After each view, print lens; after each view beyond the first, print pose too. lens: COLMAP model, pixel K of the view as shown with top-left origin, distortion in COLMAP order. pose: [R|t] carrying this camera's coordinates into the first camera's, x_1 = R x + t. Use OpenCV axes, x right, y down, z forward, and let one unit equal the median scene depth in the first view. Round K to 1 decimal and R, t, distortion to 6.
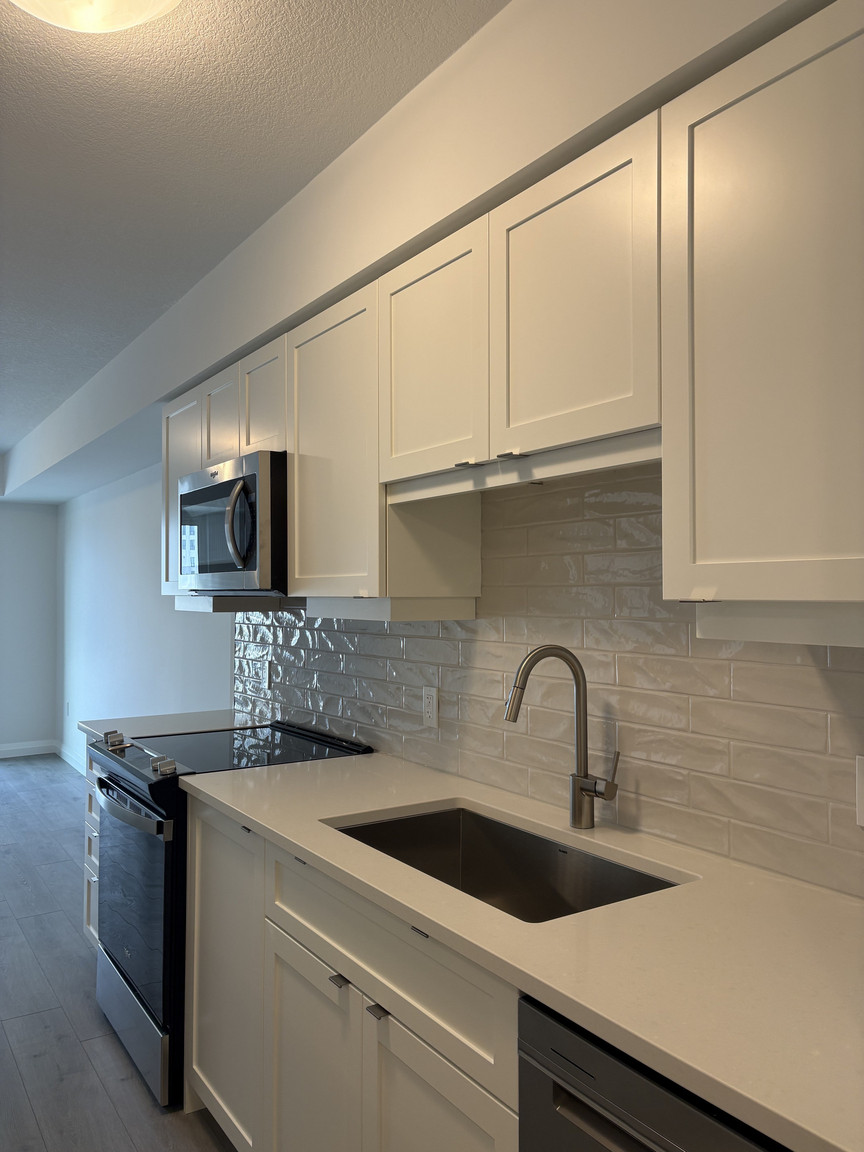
lens RADIAL K [[862.5, 0, 444.3], [0, 862.5, 576.7], [0, 0, 1]] dist [0.047066, -0.055522]
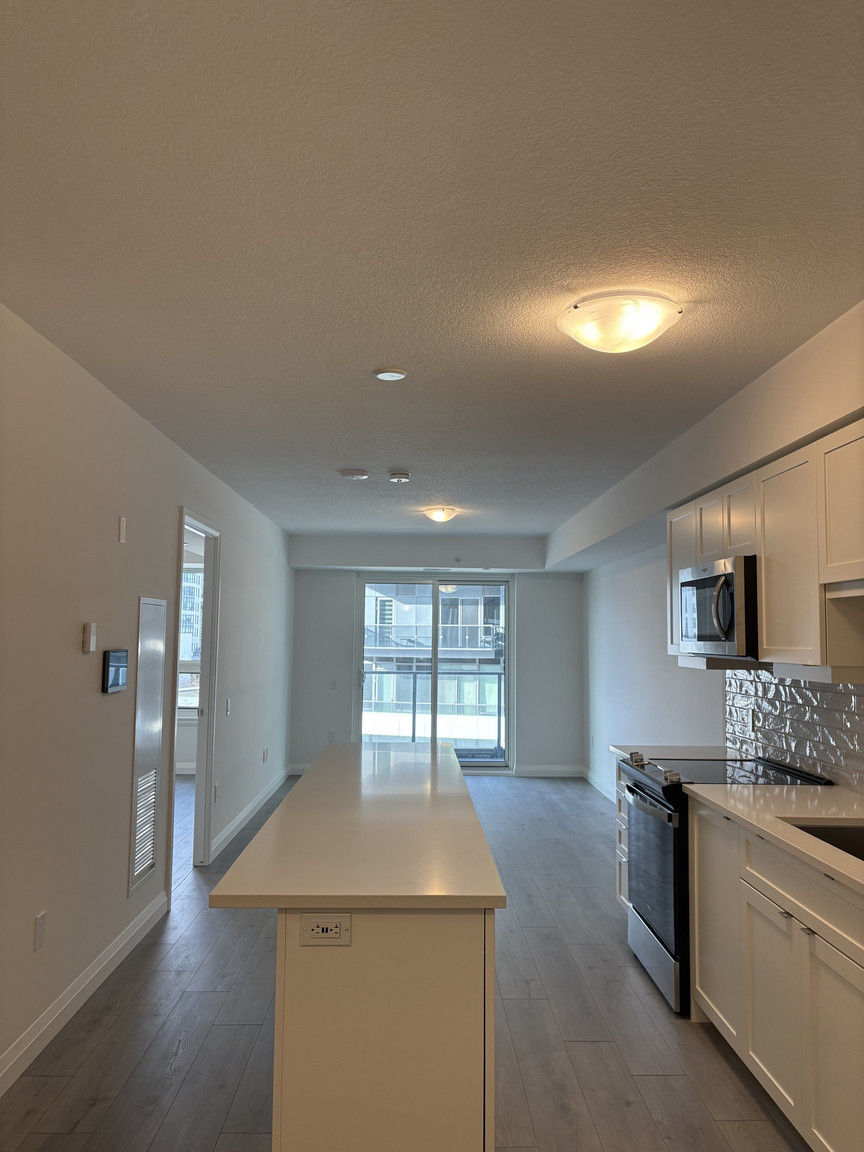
lens RADIAL K [[862.5, 0, 433.3], [0, 862.5, 571.3], [0, 0, 1]] dist [0.047066, -0.055522]
pose [[0.837471, -0.030482, -0.545632, 0.126728], [-0.003193, 0.998153, -0.060663, -0.030453], [0.546473, 0.052546, 0.835827, -0.393118]]
